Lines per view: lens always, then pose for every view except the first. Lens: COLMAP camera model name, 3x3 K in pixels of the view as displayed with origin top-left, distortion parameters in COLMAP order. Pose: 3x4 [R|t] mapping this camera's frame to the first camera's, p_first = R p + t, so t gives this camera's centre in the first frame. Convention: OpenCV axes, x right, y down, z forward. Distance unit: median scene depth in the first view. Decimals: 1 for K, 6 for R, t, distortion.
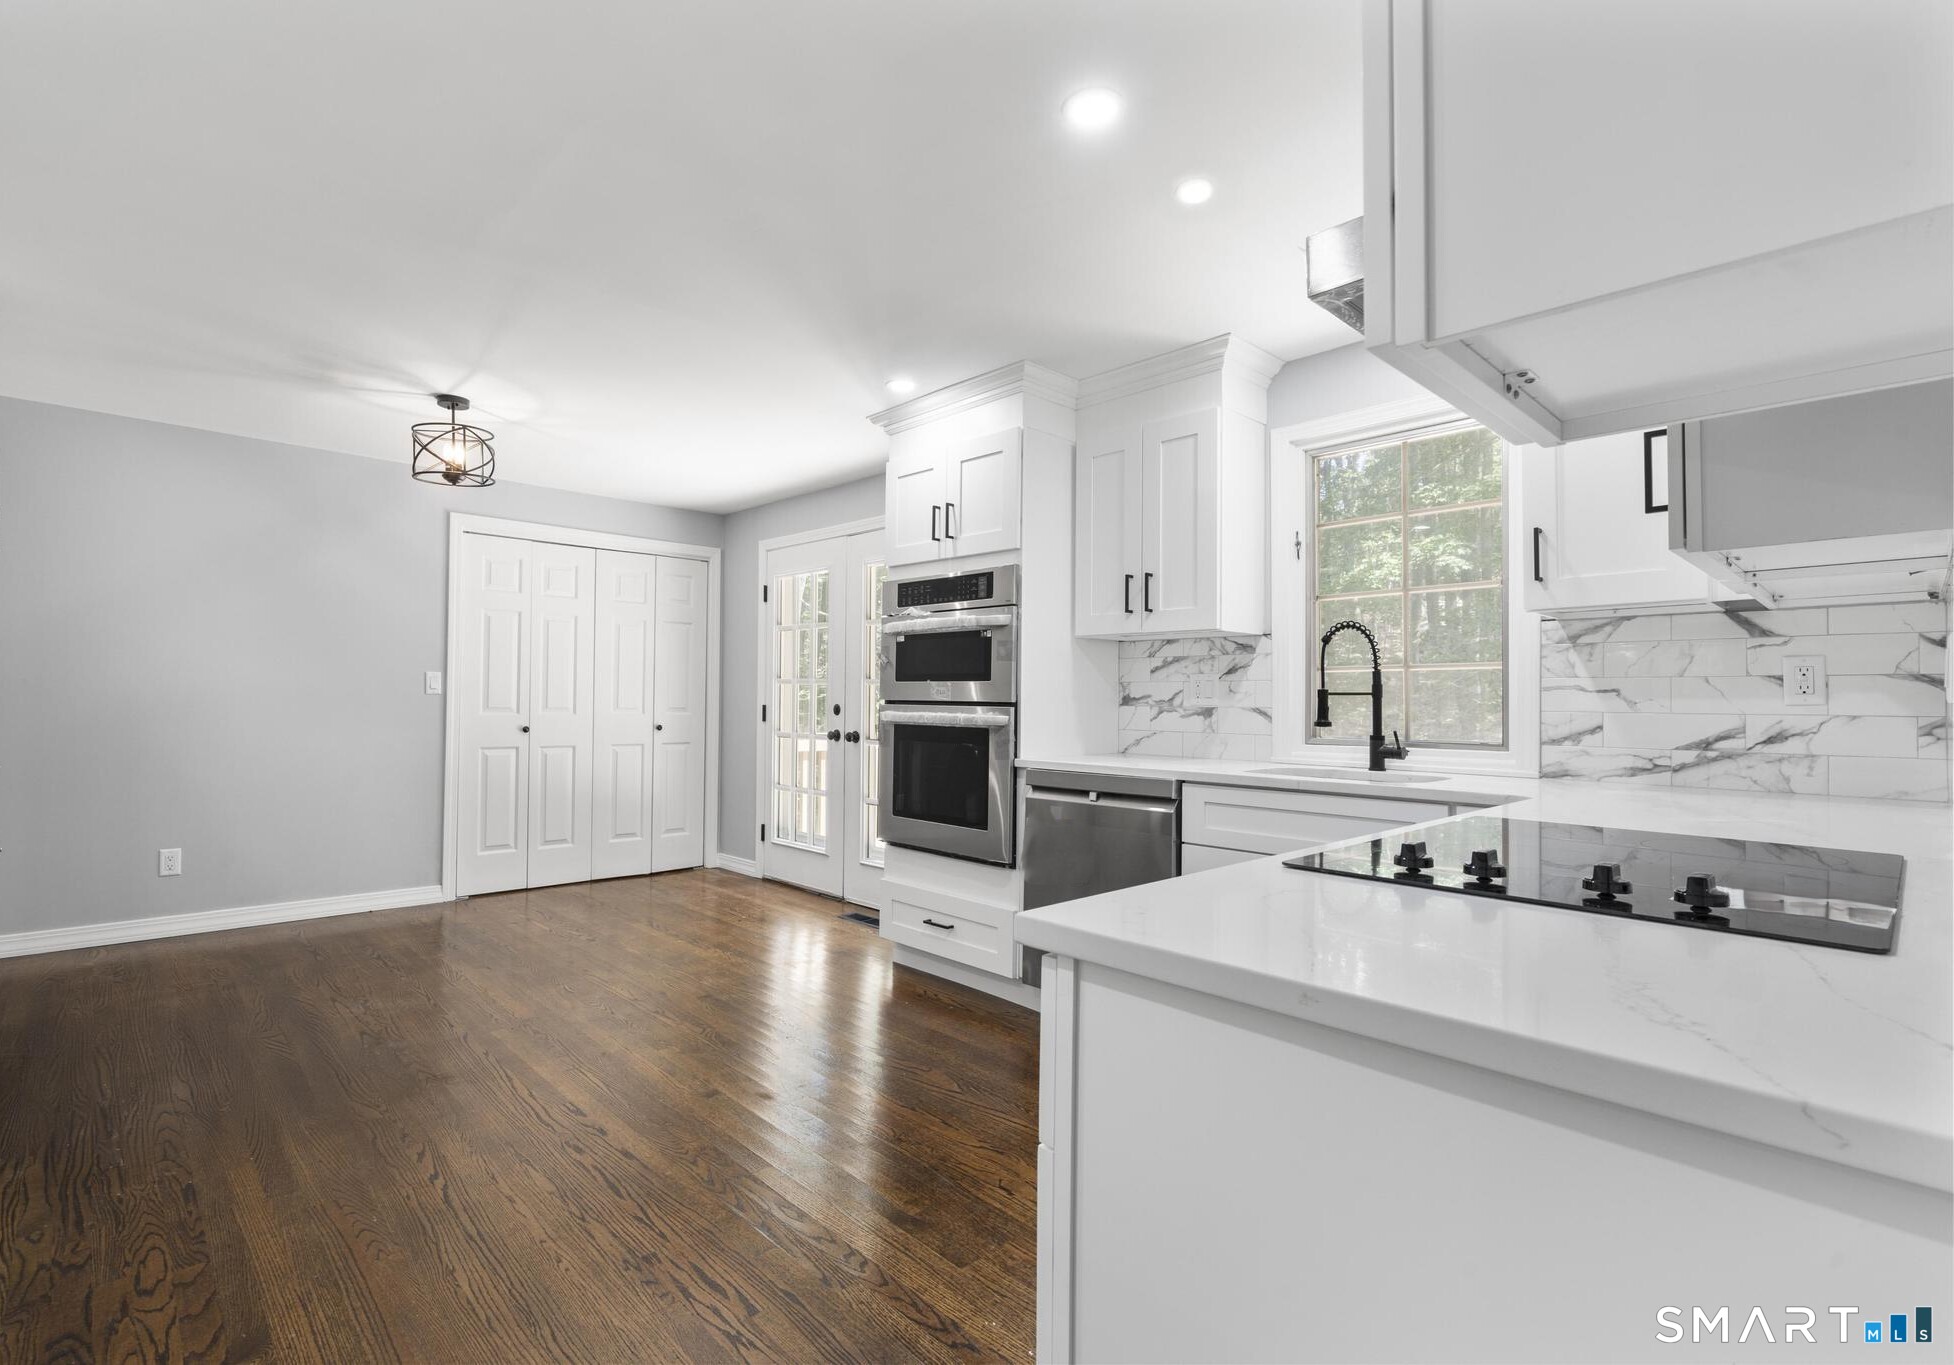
lens RADIAL K [[916.9, 0, 925.7], [0, 916.9, 689.1], [0, 0, 1]] dist [-0.002437, 0.000547]
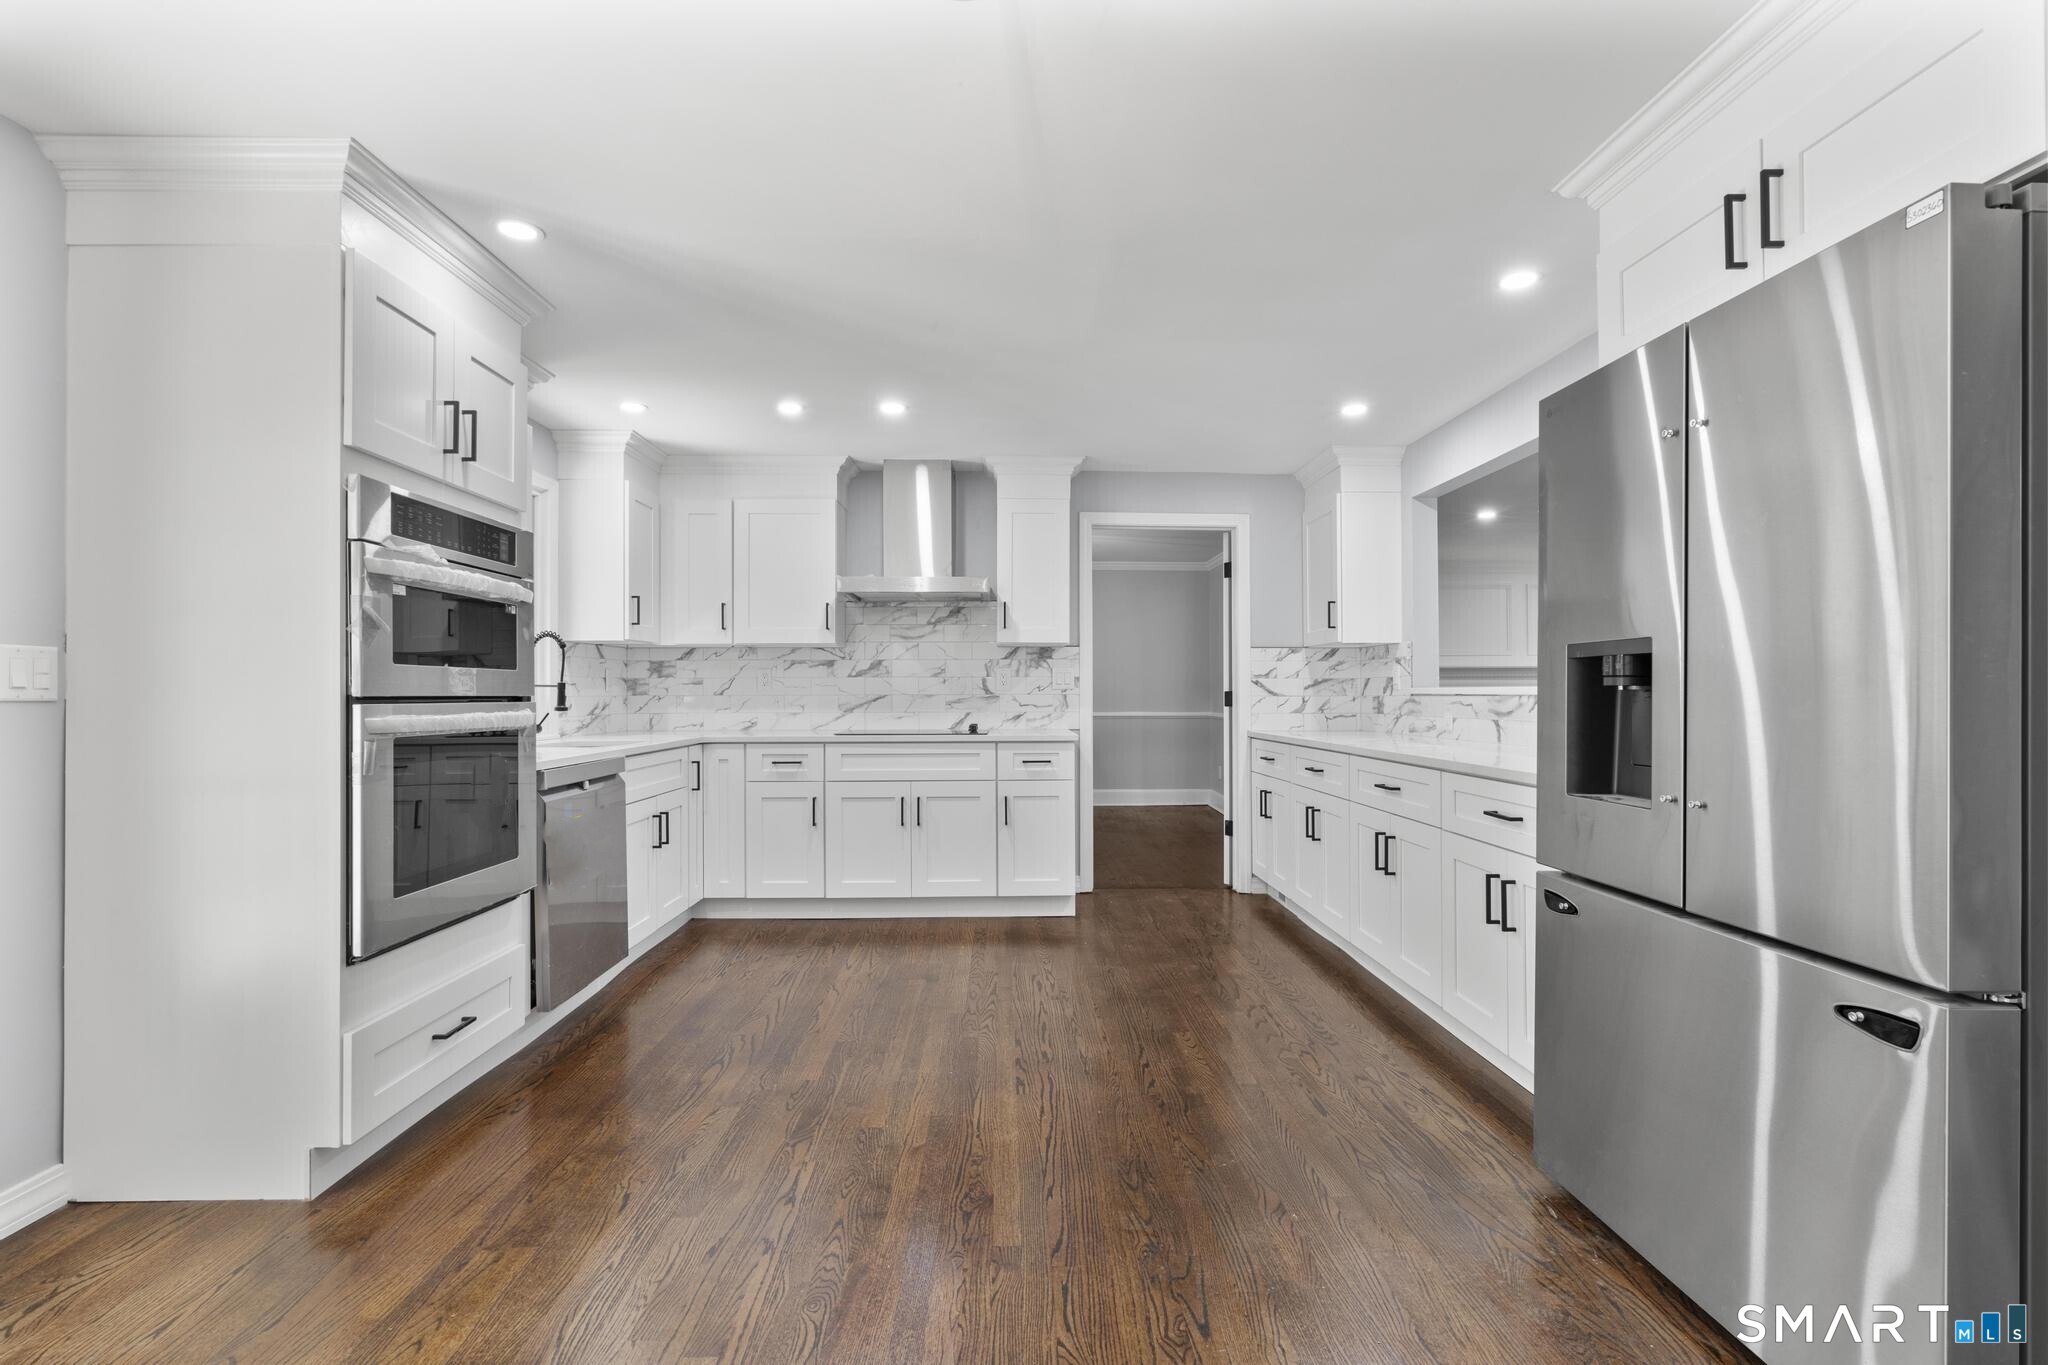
lens RADIAL K [[914.9, 0, 1016.1], [0, 914.9, 681.4], [0, 0, 1]] dist [-0.001112, -0.000063]
pose [[-0.747553, -0.002240, 0.664199, -0.780454], [-0.014303, 0.999817, -0.012727, 0.004923], [-0.664049, -0.019014, -0.747448, 1.302415]]
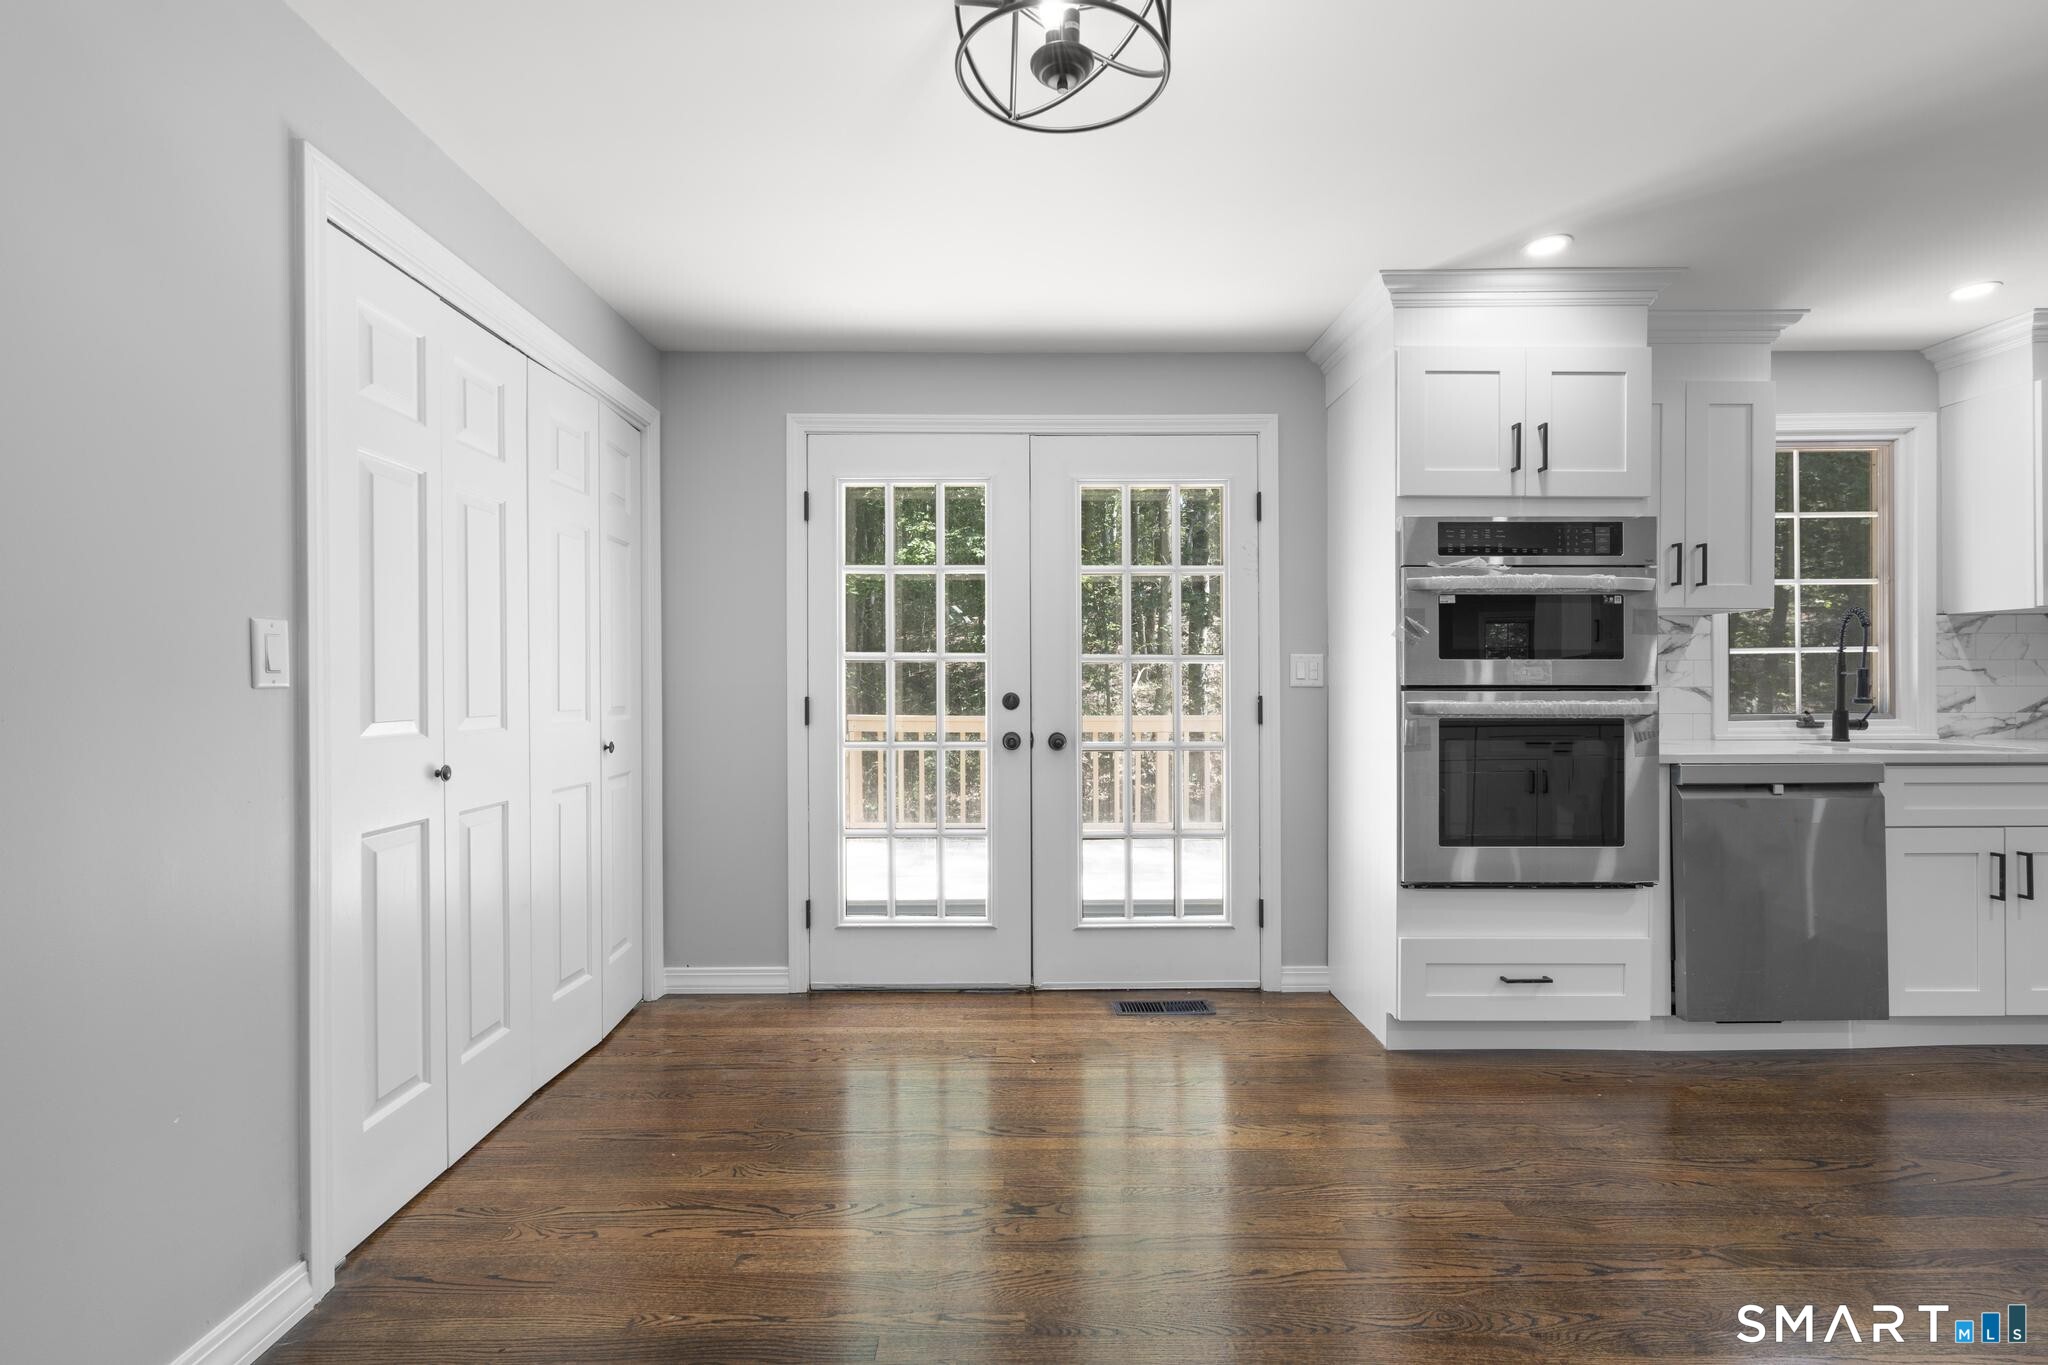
lens RADIAL K [[914.9, 0, 1024.1], [0, 914.9, 683.6], [0, 0, 1]] dist [-0.001112, -0.000063]
pose [[0.670770, -0.014128, 0.741531, -0.867955], [0.000922, 0.999834, 0.018215, -0.002754], [-0.741665, -0.011535, 0.670671, 0.850195]]
